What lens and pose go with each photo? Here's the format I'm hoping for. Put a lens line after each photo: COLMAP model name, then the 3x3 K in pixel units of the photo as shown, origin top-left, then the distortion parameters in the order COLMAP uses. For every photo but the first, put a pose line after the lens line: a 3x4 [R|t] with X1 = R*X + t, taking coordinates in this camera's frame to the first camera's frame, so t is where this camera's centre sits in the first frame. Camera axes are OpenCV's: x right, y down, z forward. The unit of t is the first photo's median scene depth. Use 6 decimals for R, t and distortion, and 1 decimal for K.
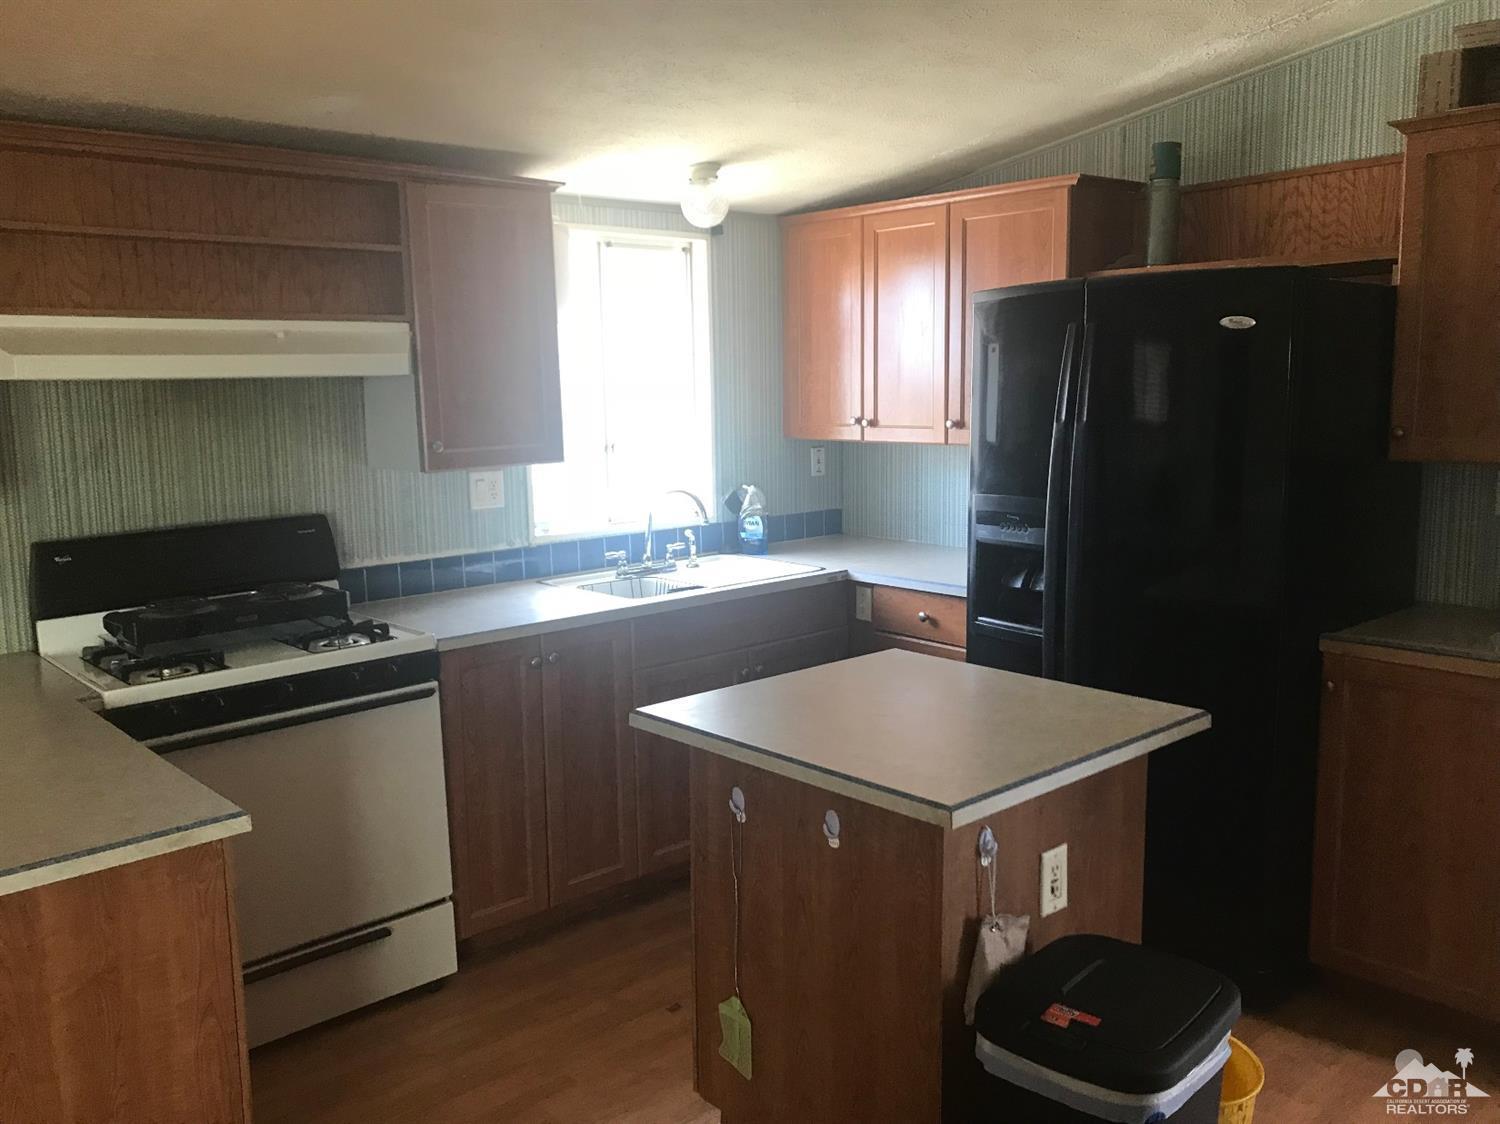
lens RADIAL K [[1193.4, 0, 750.0], [0, 1193.4, 562.0], [0, 0, 1]] dist [0.073742, -0.150096]
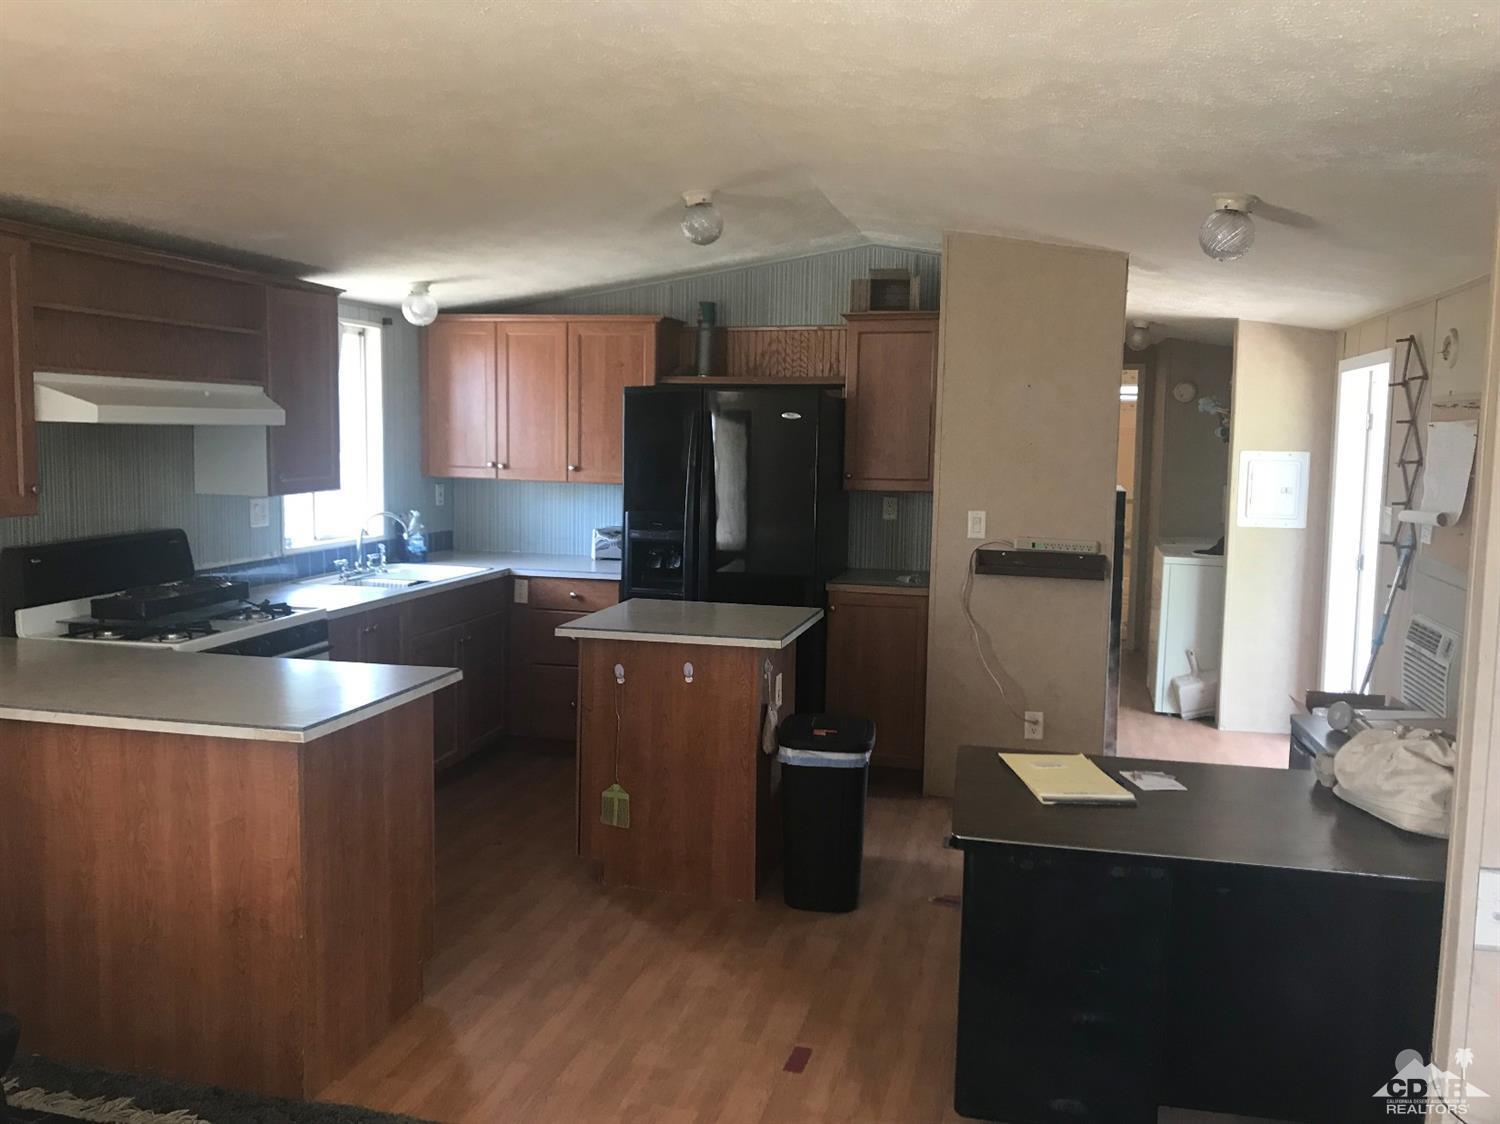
lens RADIAL K [[1237.5, 0, 750.0], [0, 1237.5, 562.0], [0, 0, 1]] dist [0.008467, 0.001061]
pose [[0.821687, -0.025782, 0.569356, -0.552196], [0.051968, 0.998204, -0.029799, 0.061289], [-0.567565, 0.054074, 0.821551, -0.398719]]
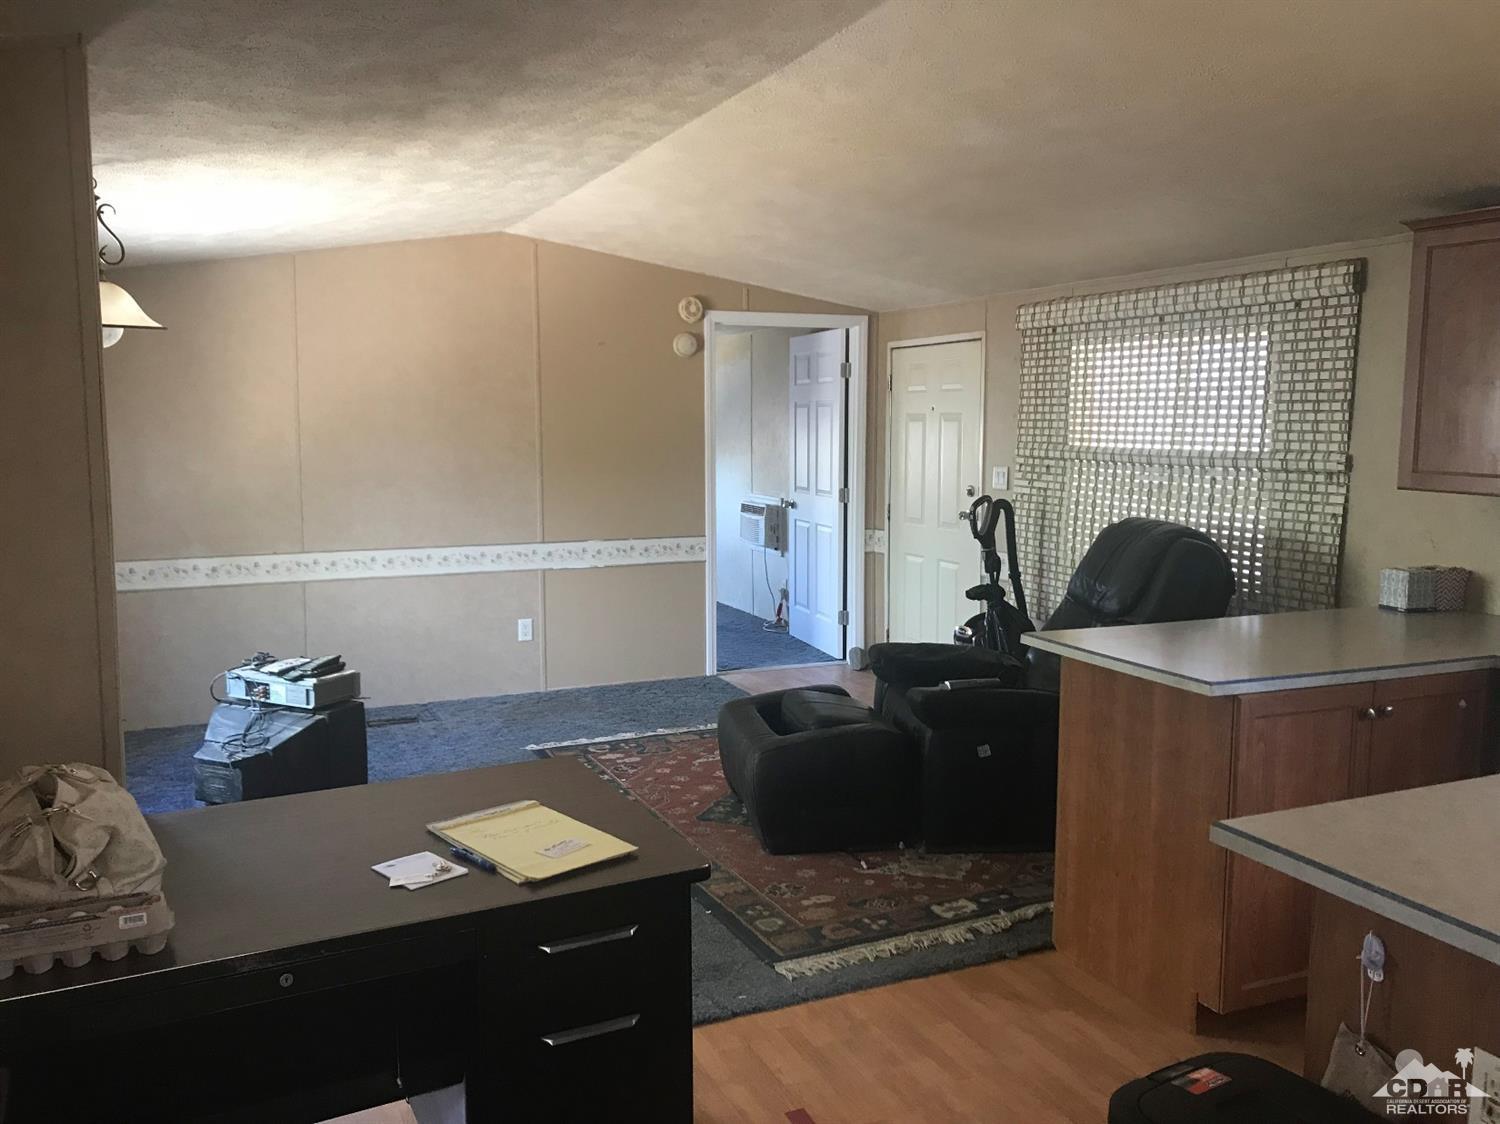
lens RADIAL K [[1237.5, 0, 750.0], [0, 1237.5, 562.0], [0, 0, 1]] dist [0.008467, 0.001061]
pose [[-0.305372, 0.133726, -0.942797, 1.008991], [-0.131192, 0.974740, 0.180750, -0.129785], [0.943153, 0.178883, -0.280115, 0.688068]]
